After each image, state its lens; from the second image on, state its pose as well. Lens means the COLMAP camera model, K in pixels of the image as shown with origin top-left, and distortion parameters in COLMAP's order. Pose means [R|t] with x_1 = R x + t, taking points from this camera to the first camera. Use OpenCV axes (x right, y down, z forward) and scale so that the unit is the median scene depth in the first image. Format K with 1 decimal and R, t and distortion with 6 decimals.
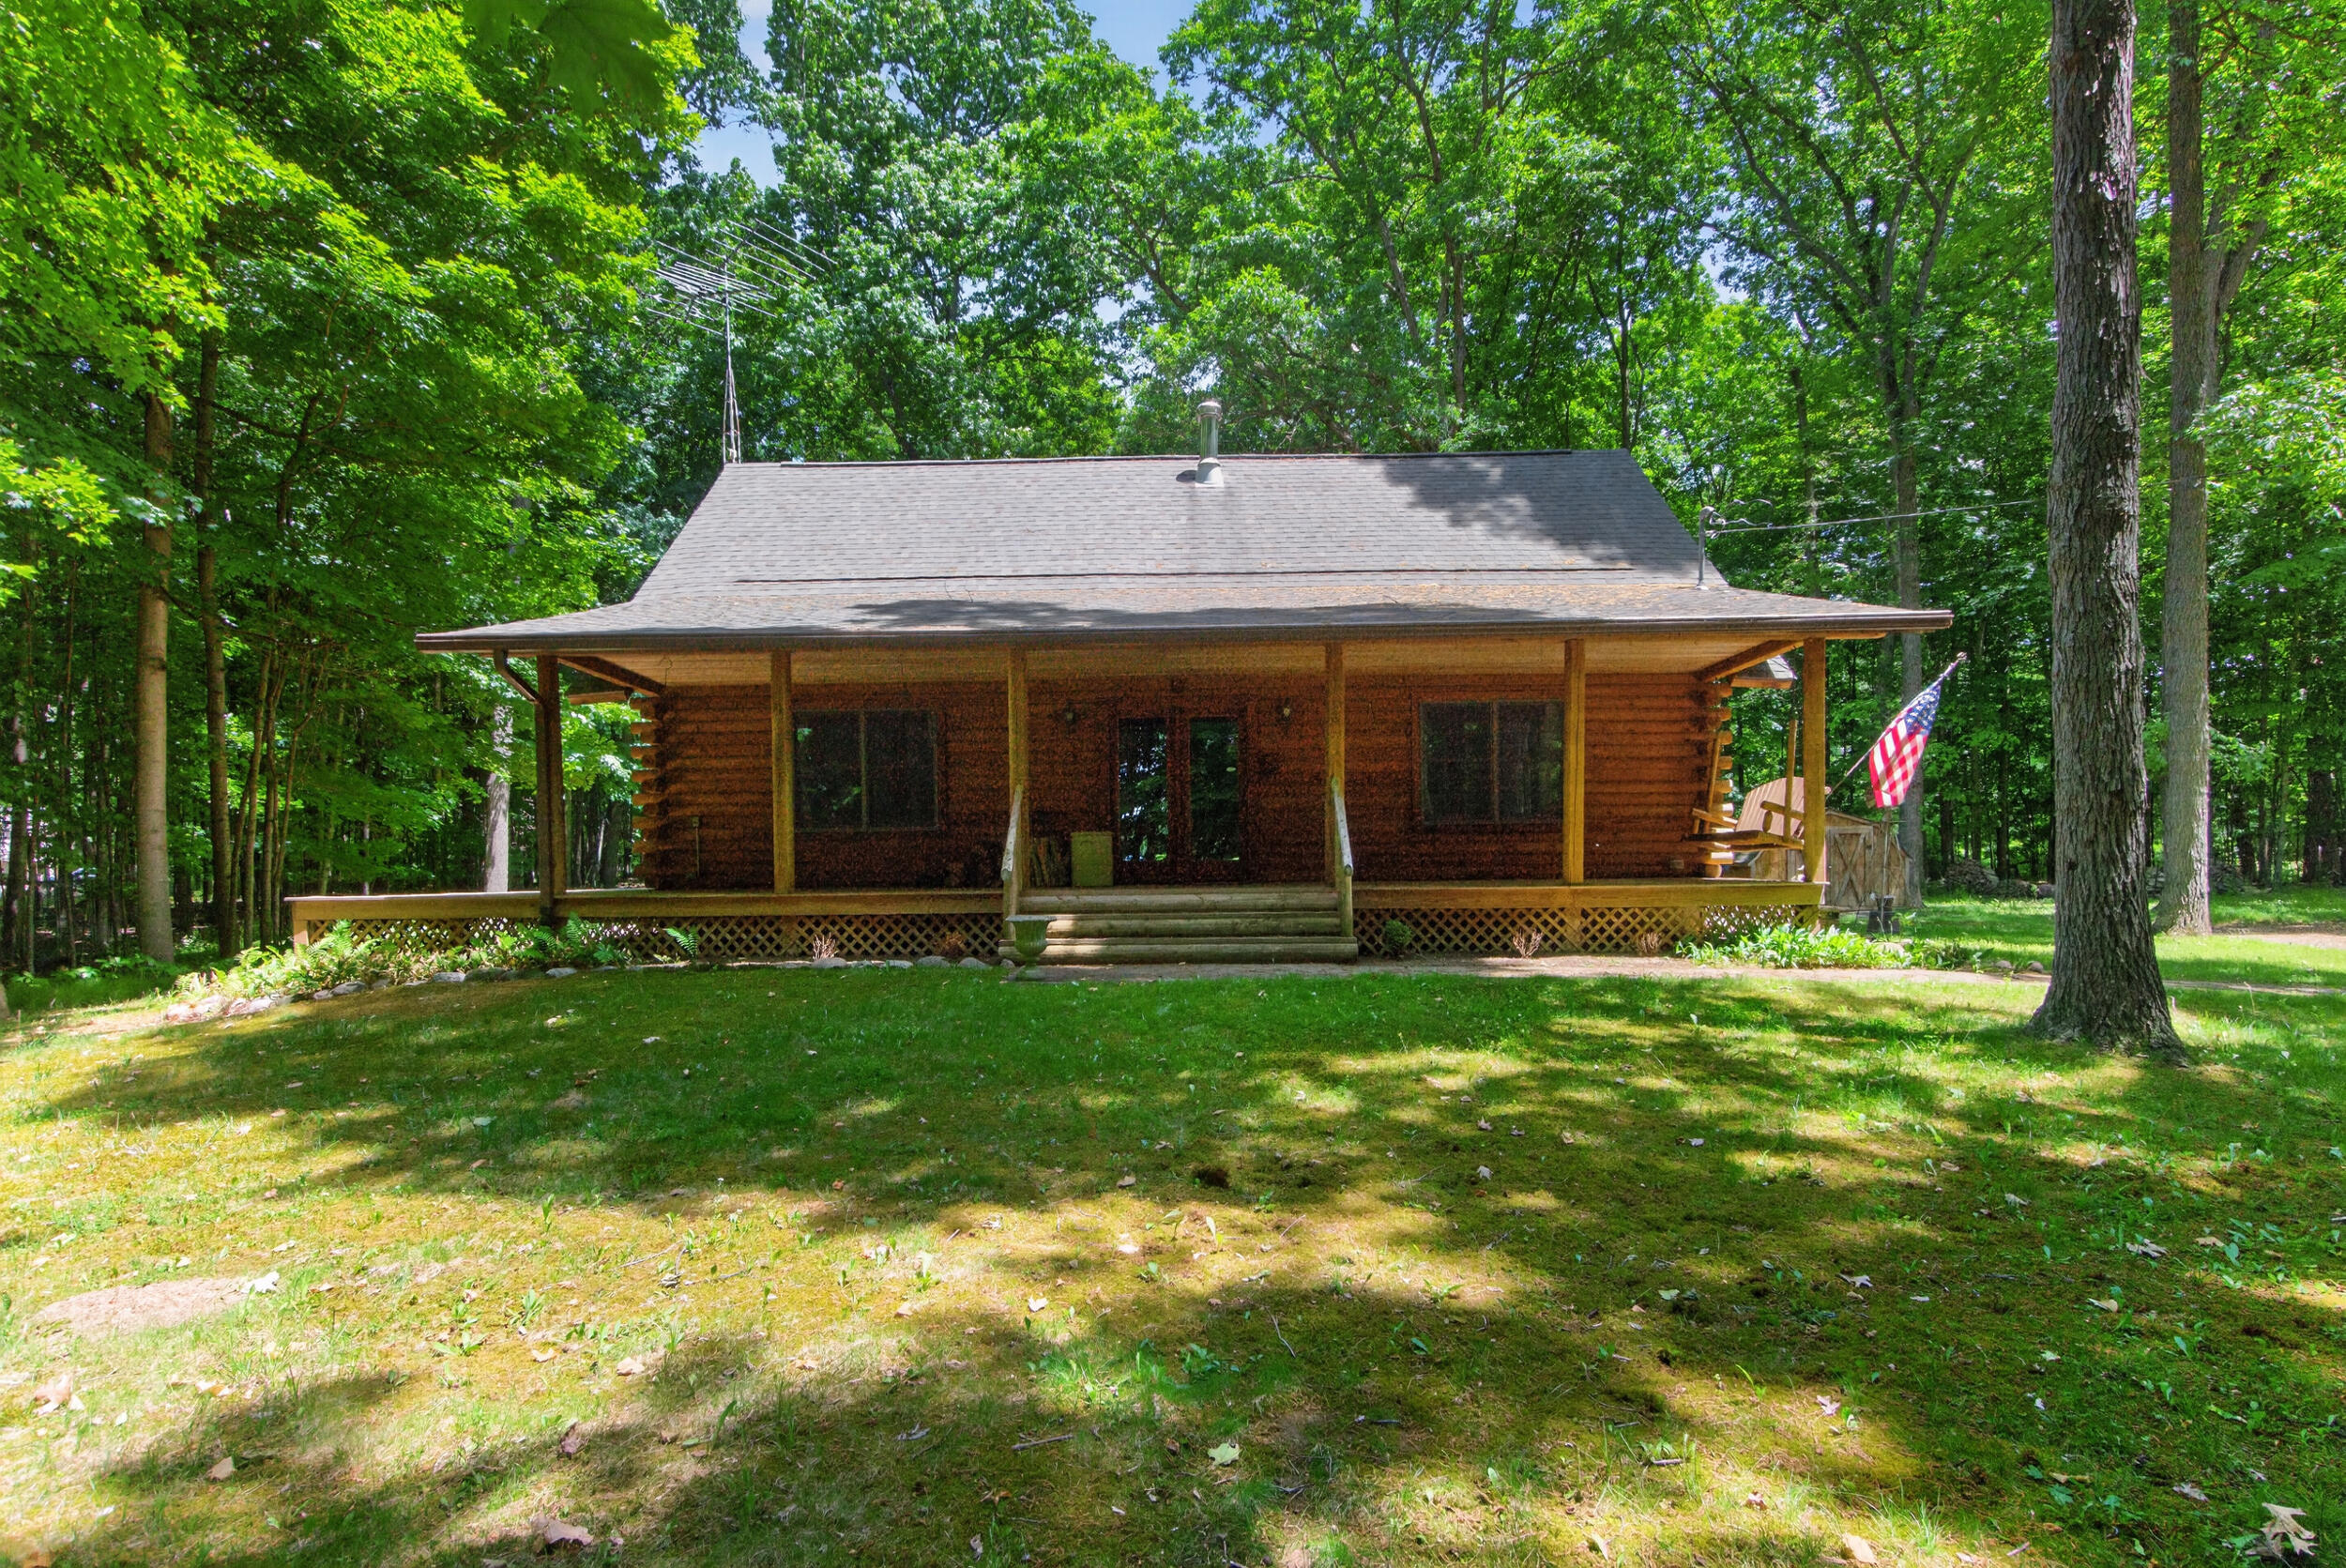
lens RADIAL K [[1187.8, 0, 1173.1], [0, 1187.8, 847.7], [0, 0, 1]] dist [0.015939, 0.000081]
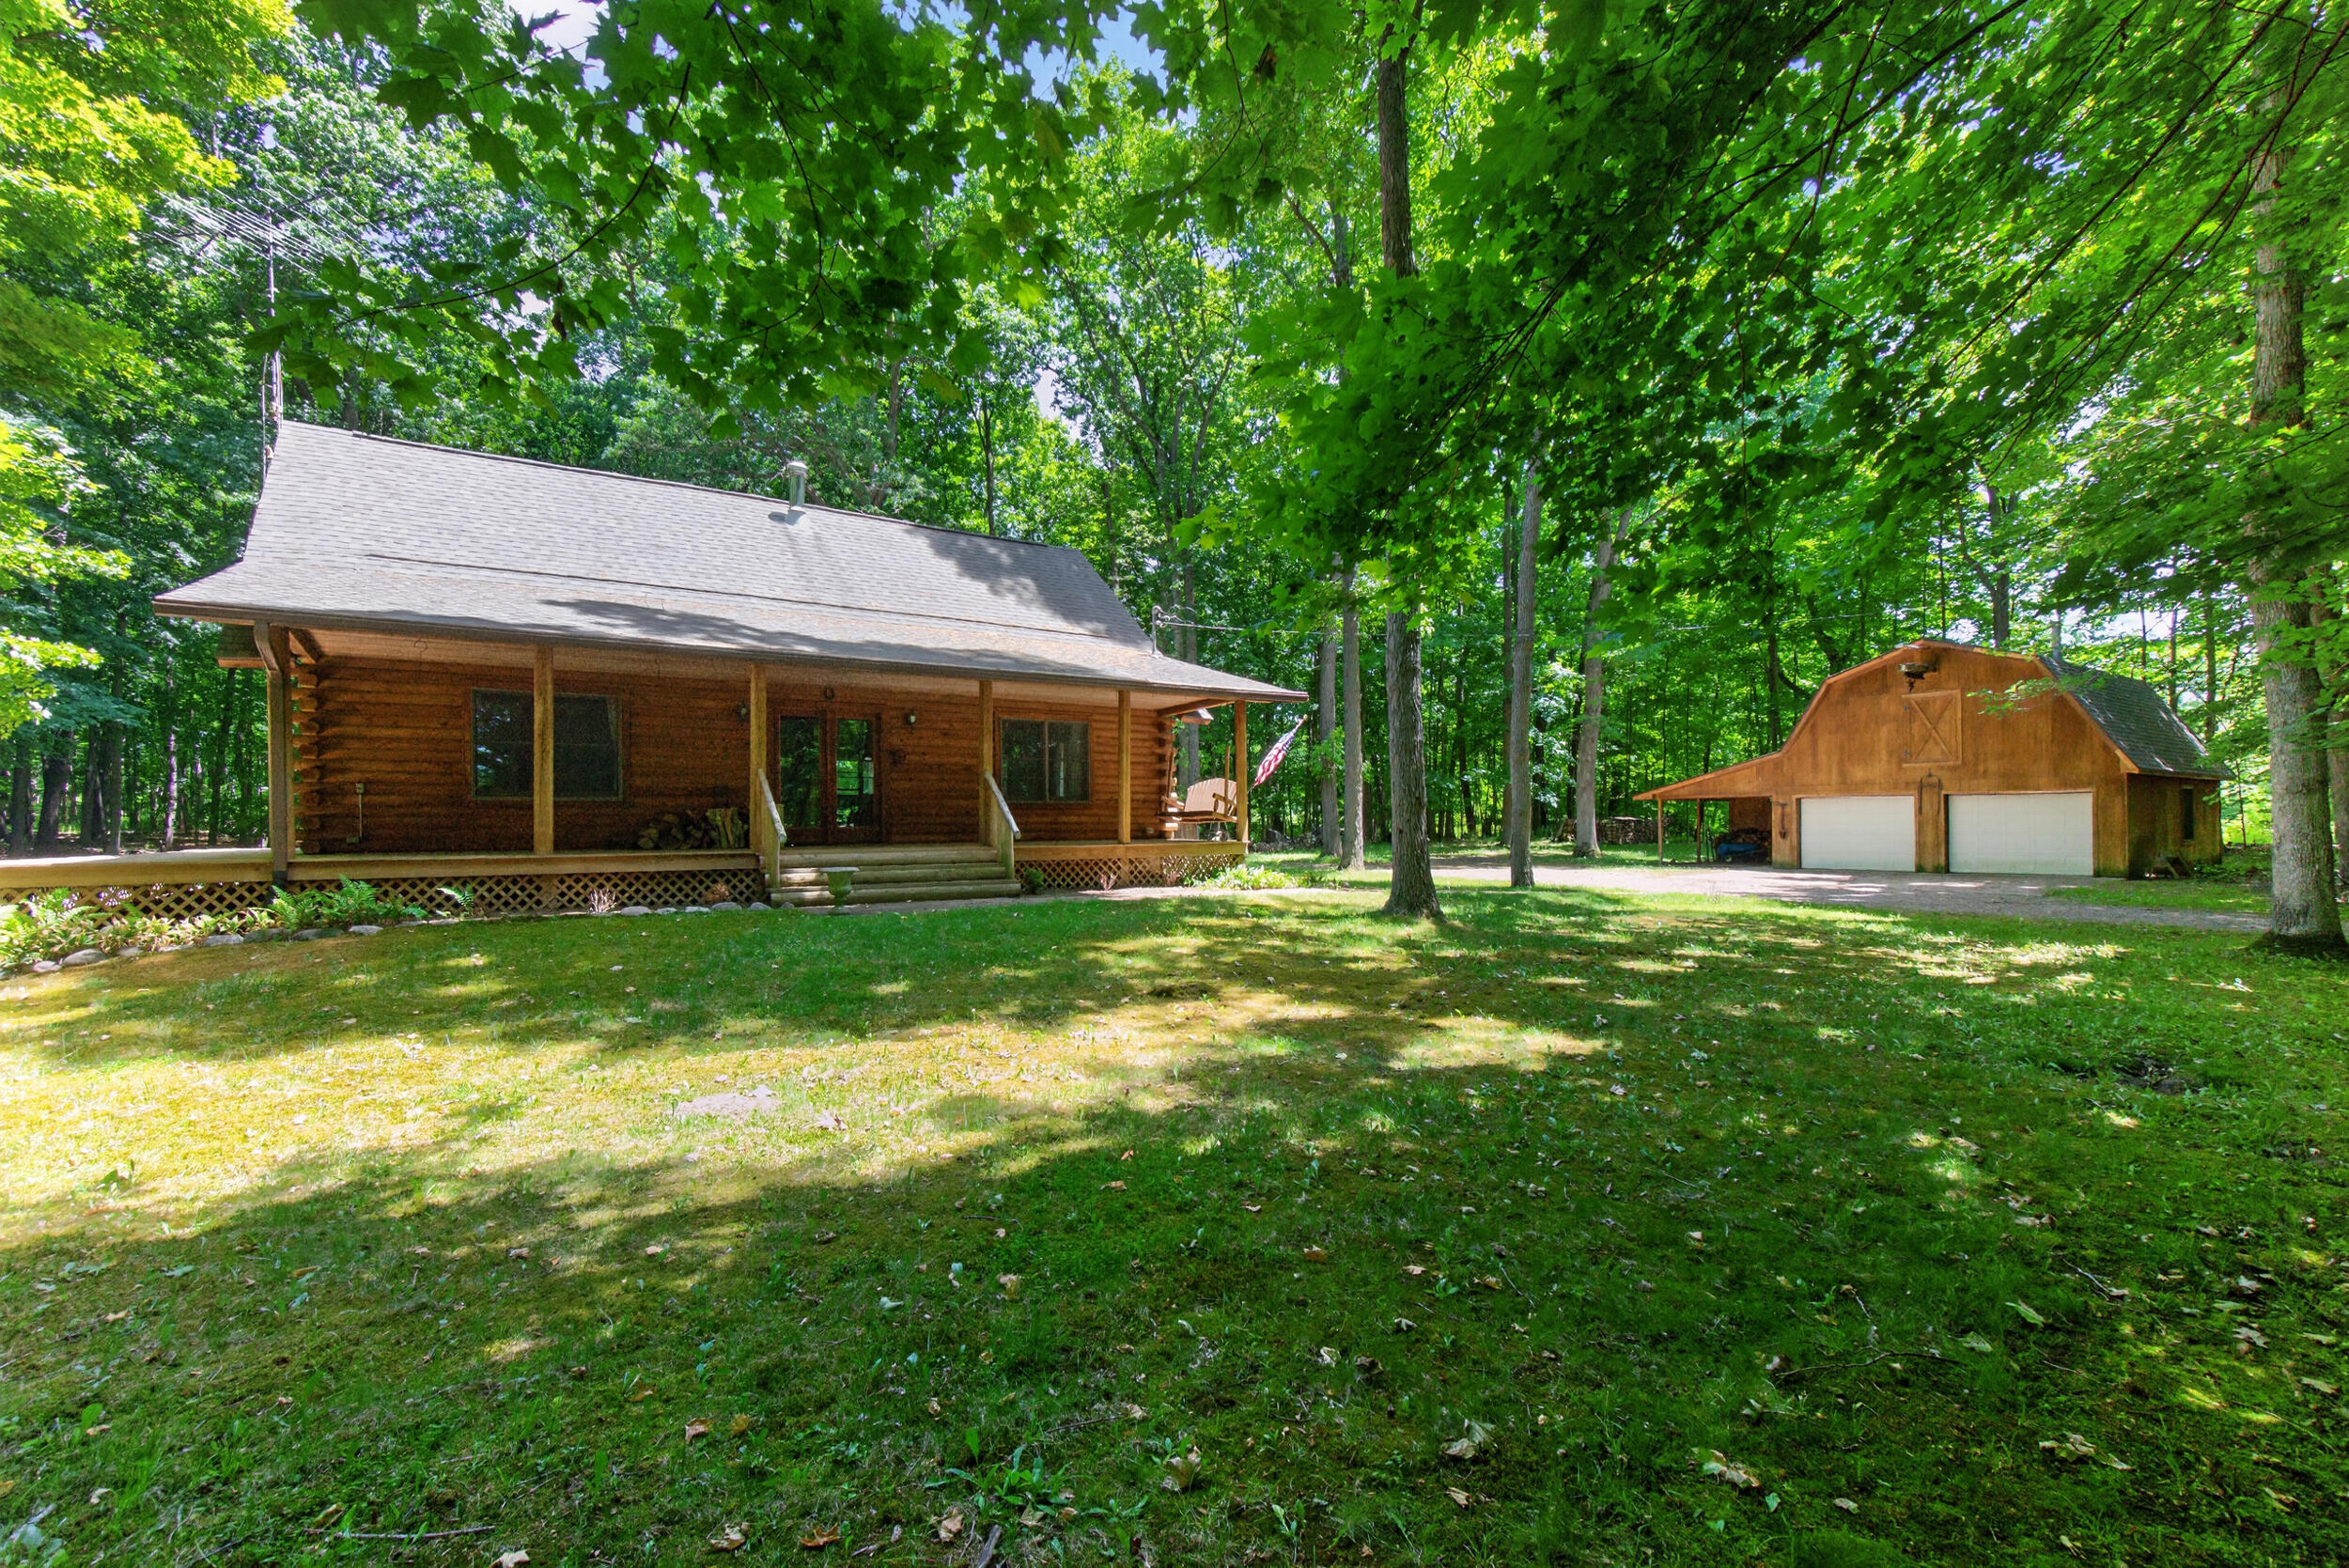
lens RADIAL K [[1019.4, 0, 1177.2], [0, 1019.4, 778.6], [0, 0, 1]] dist [0.003200, -0.000112]
pose [[0.819682, 0.030879, 0.571985, -0.392360], [-0.008843, 0.999109, -0.041264, -0.000170], [-0.572750, 0.028765, 0.819225, -0.160430]]
